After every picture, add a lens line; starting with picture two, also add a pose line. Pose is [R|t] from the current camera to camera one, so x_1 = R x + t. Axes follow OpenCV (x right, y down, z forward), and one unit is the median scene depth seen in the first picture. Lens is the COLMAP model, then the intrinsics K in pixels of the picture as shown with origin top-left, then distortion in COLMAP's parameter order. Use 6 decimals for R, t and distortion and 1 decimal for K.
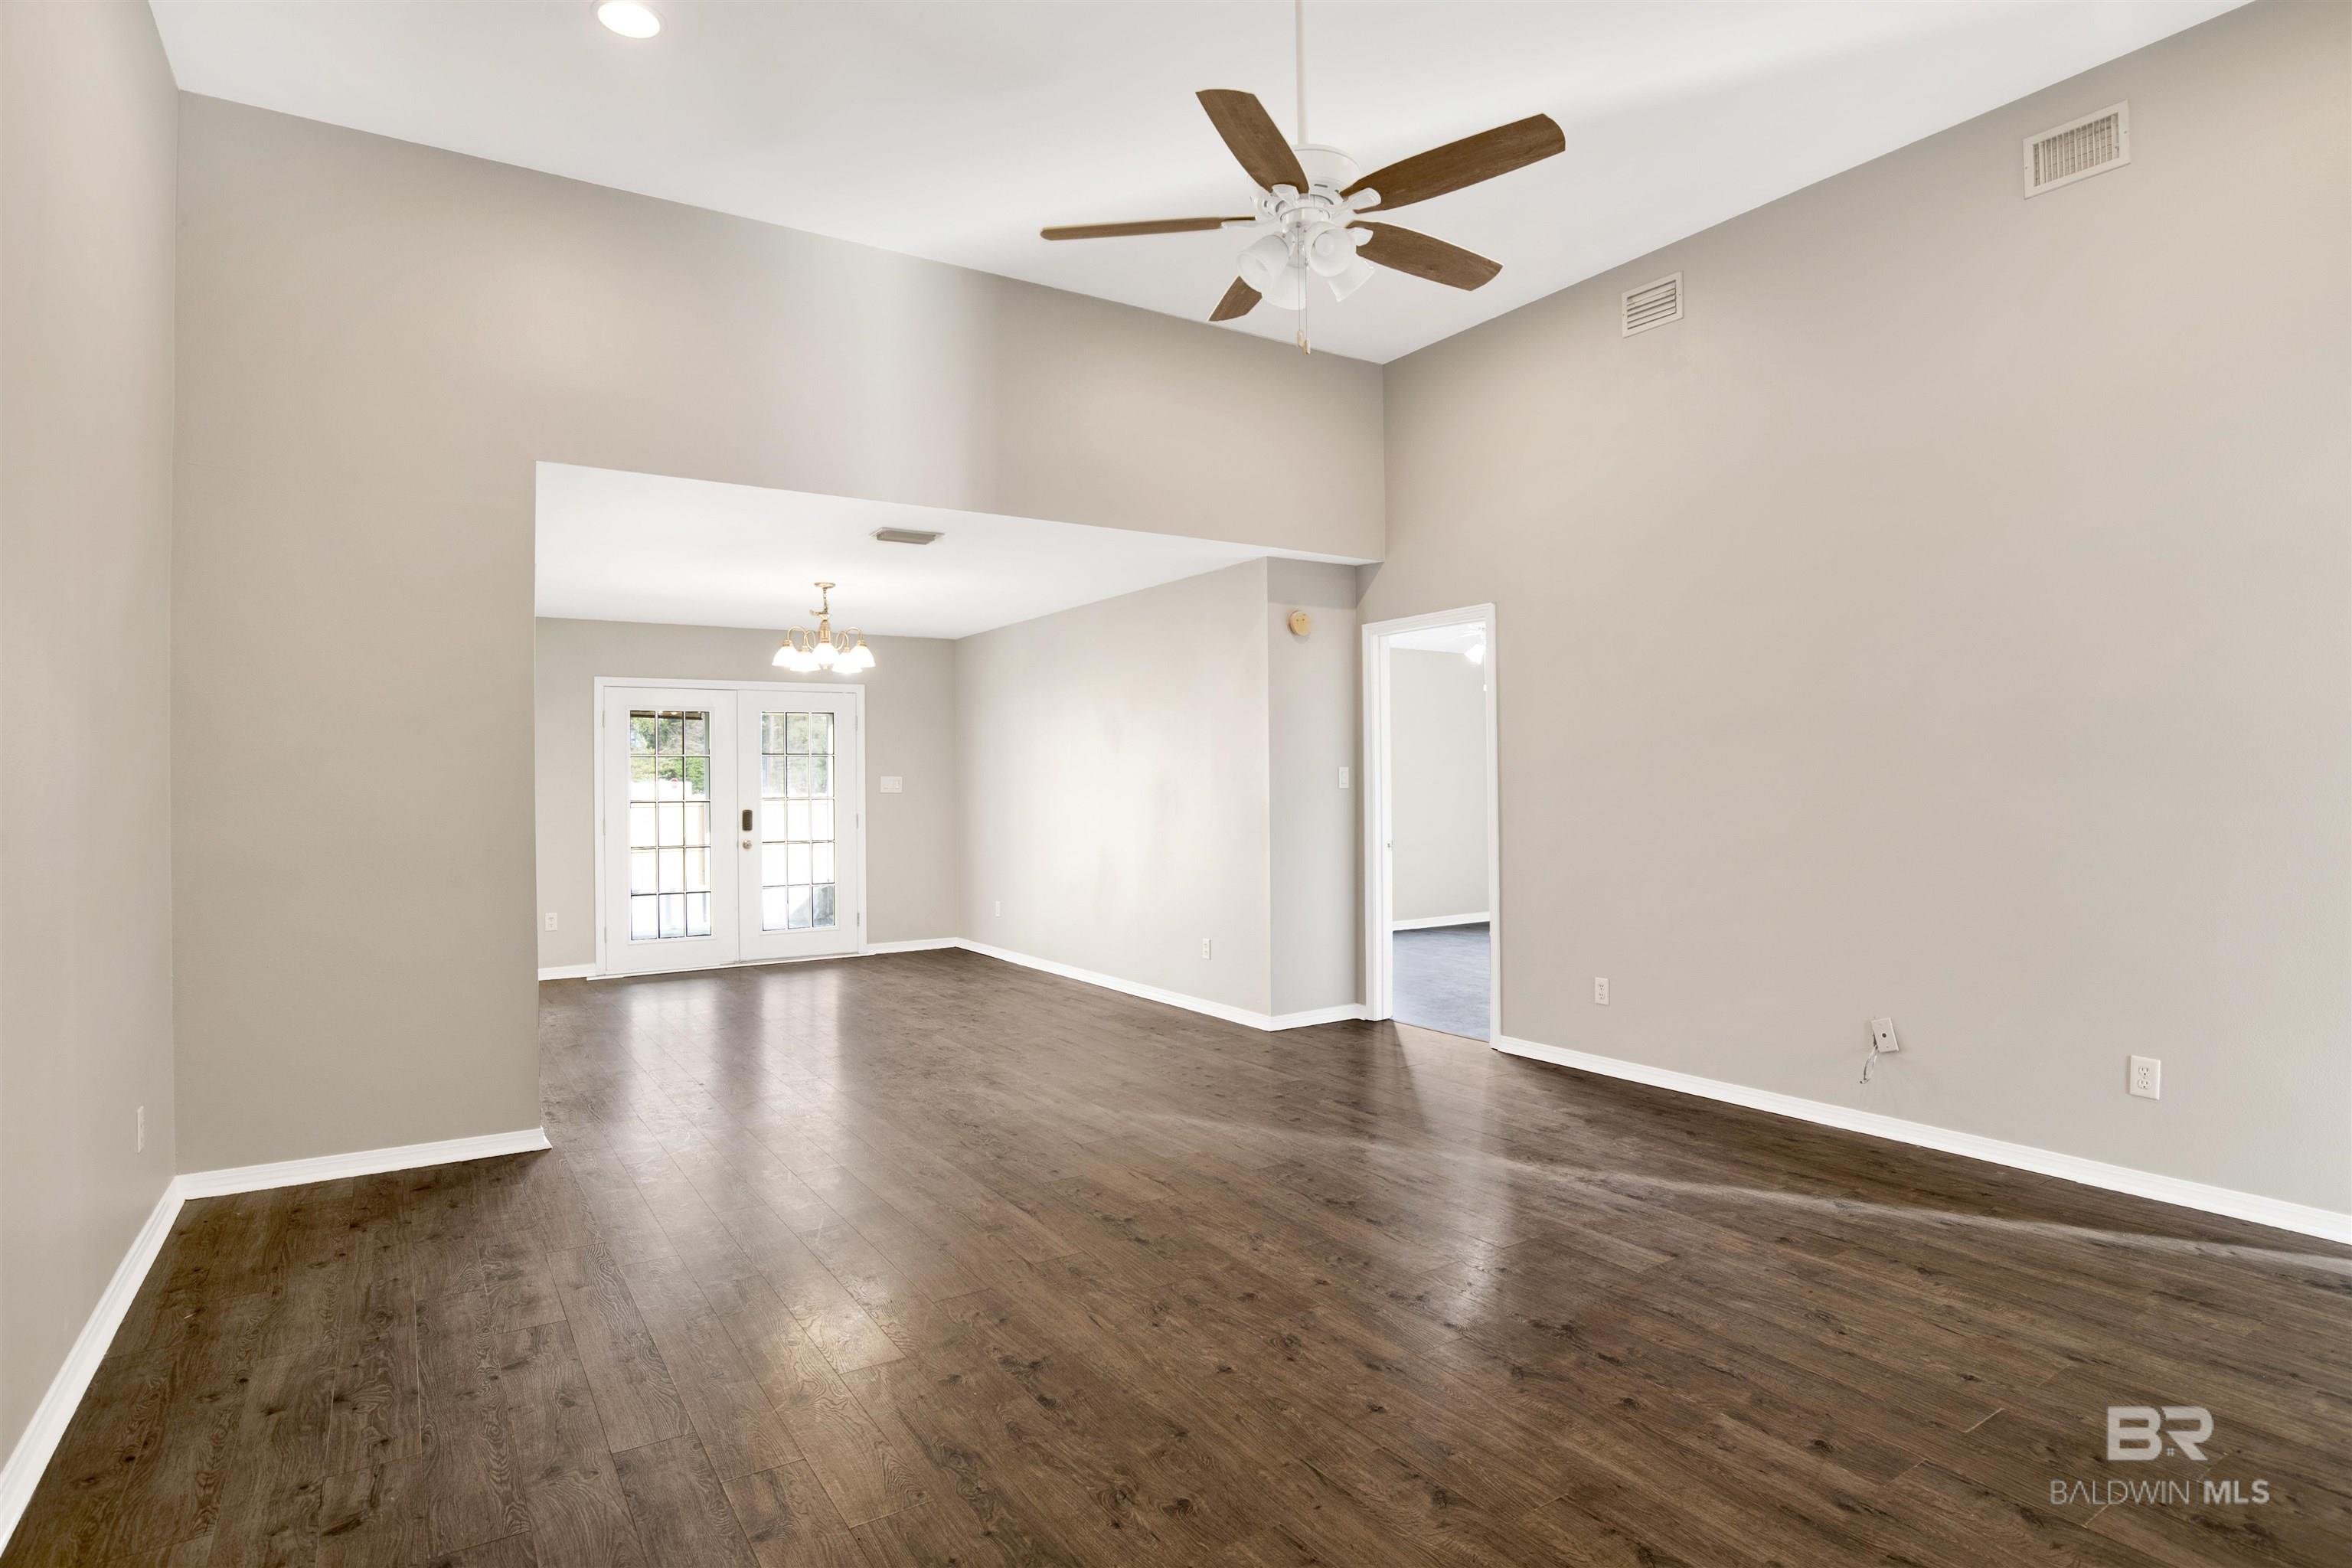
lens RADIAL K [[1233.9, 0, 1193.1], [0, 1233.9, 789.7], [0, 0, 1]] dist [-0.033827, 0.001011]
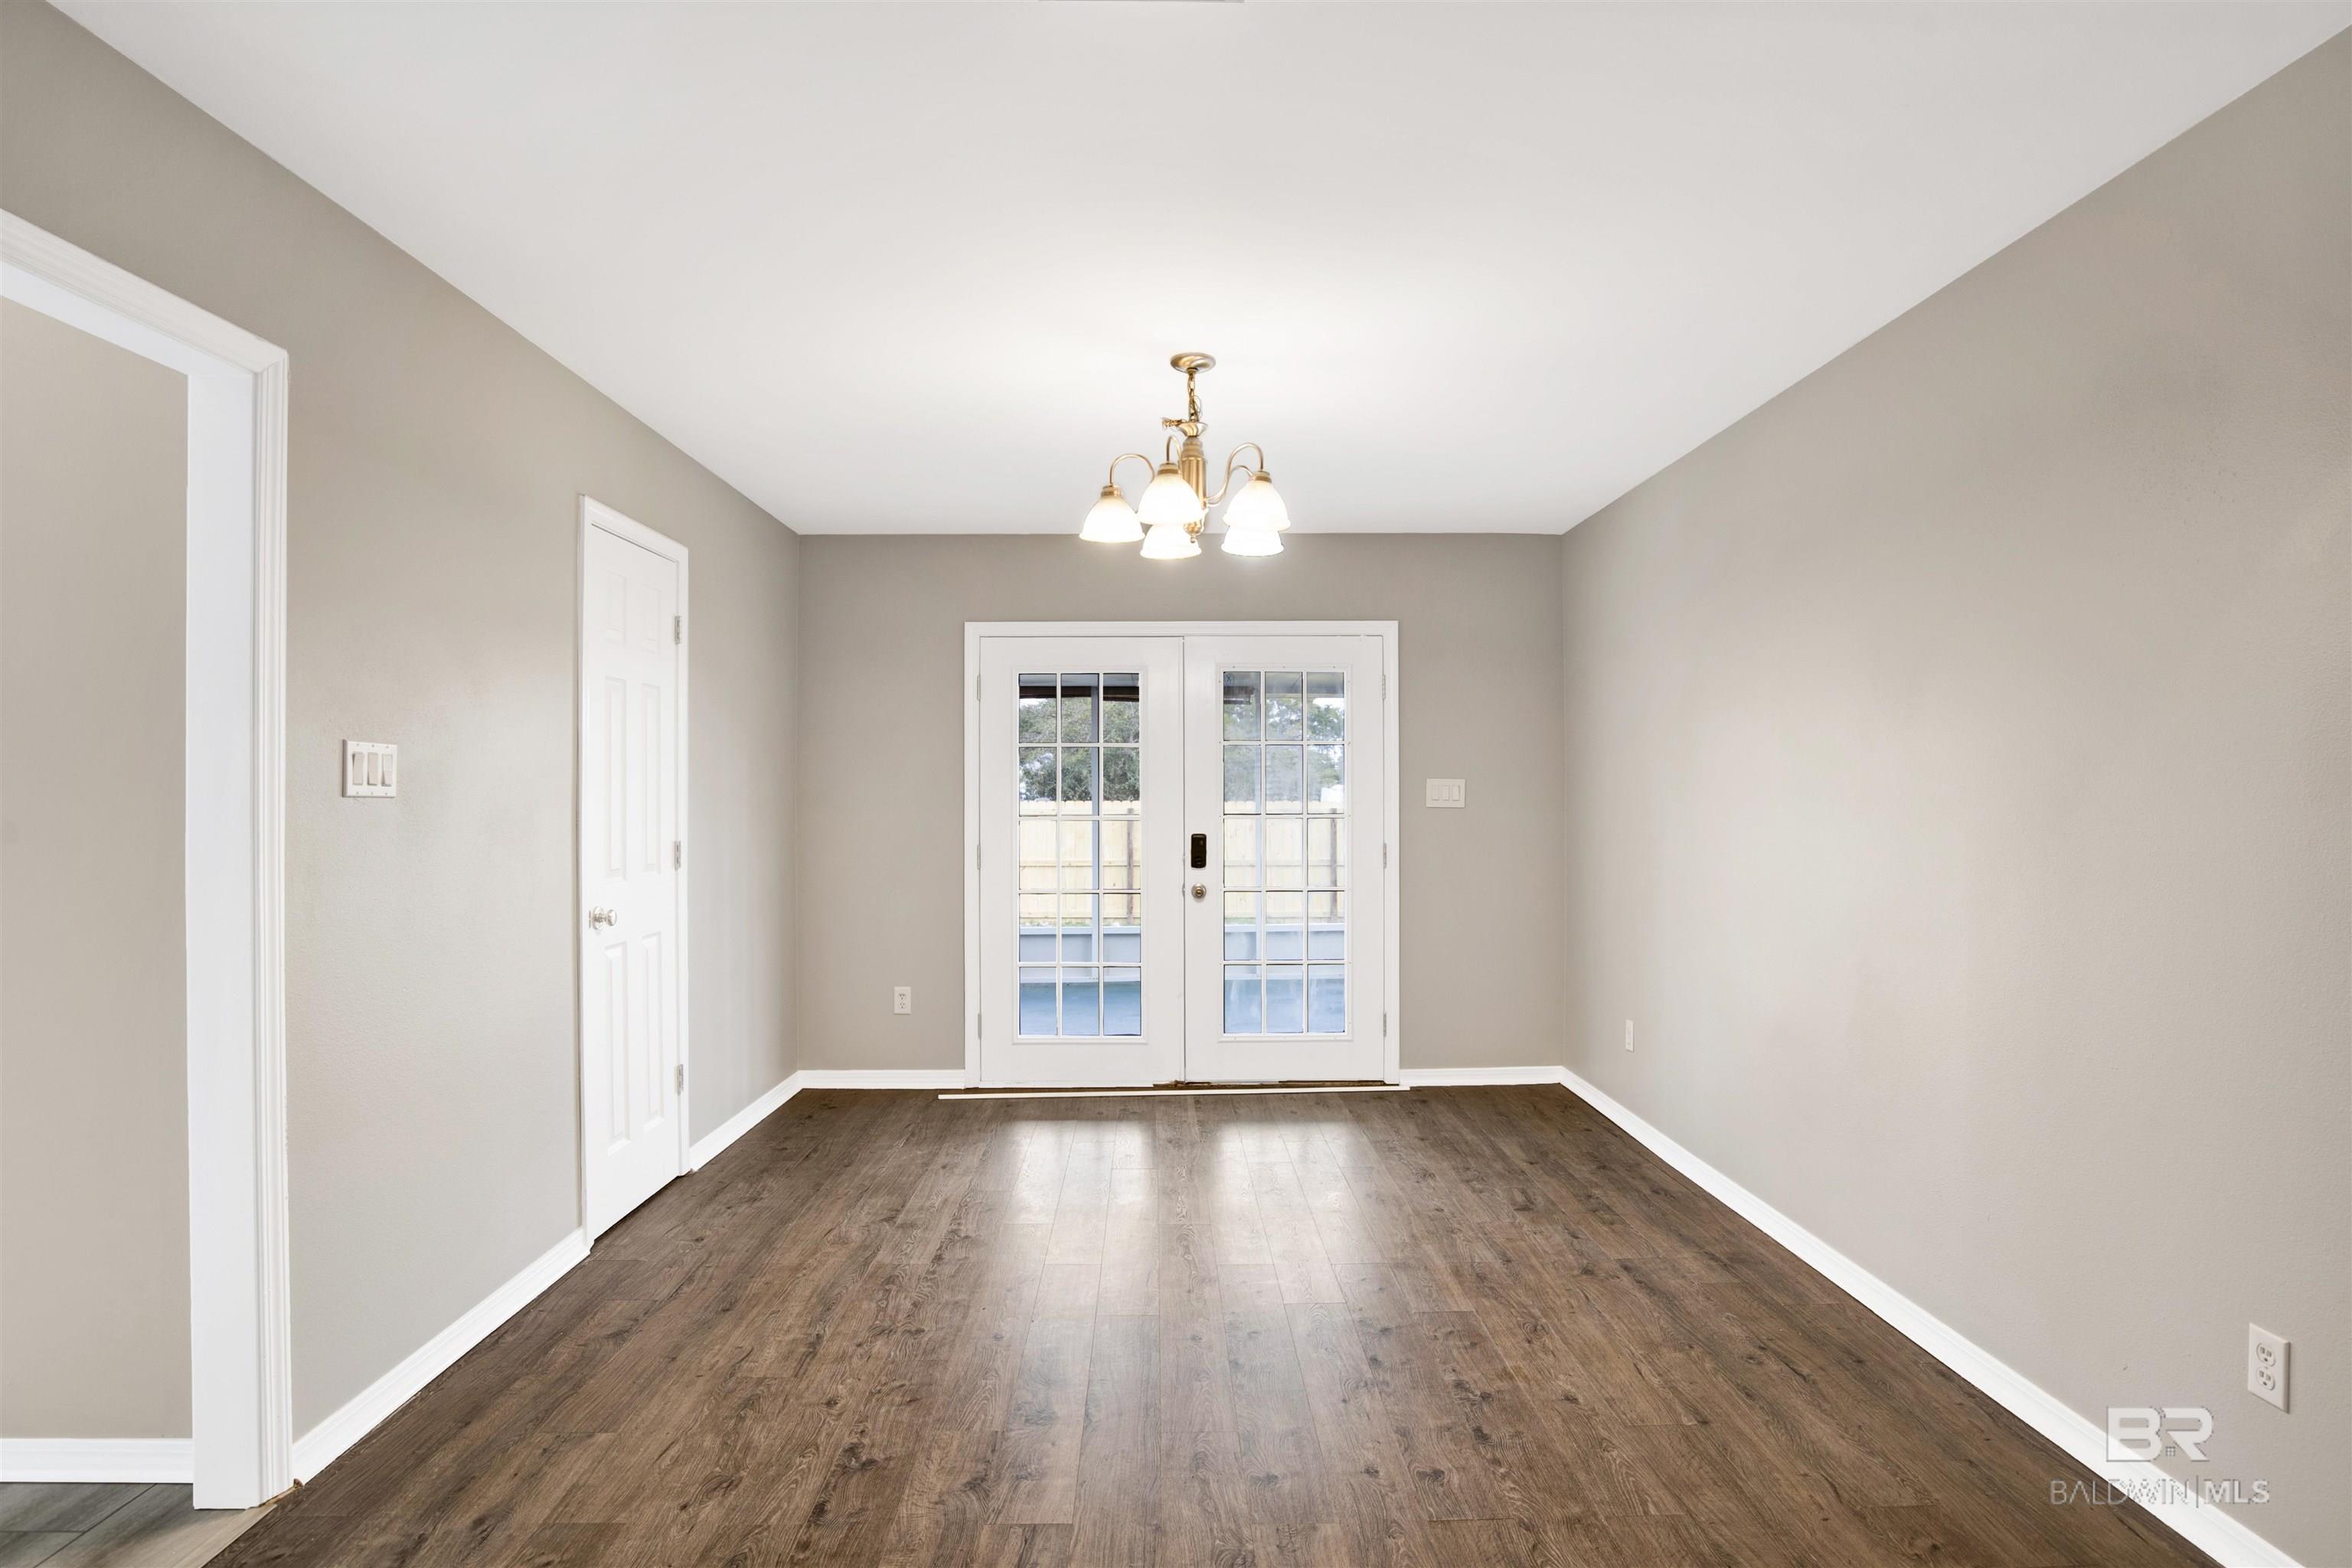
lens RADIAL K [[1233.9, 0, 1188.3], [0, 1233.9, 780.6], [0, 0, 1]] dist [-0.033827, 0.001011]
pose [[0.847789, 0.002643, -0.530327, -0.052344], [-0.008352, 0.999930, -0.008368, -0.005735], [0.530268, 0.011524, 0.847752, 0.569141]]
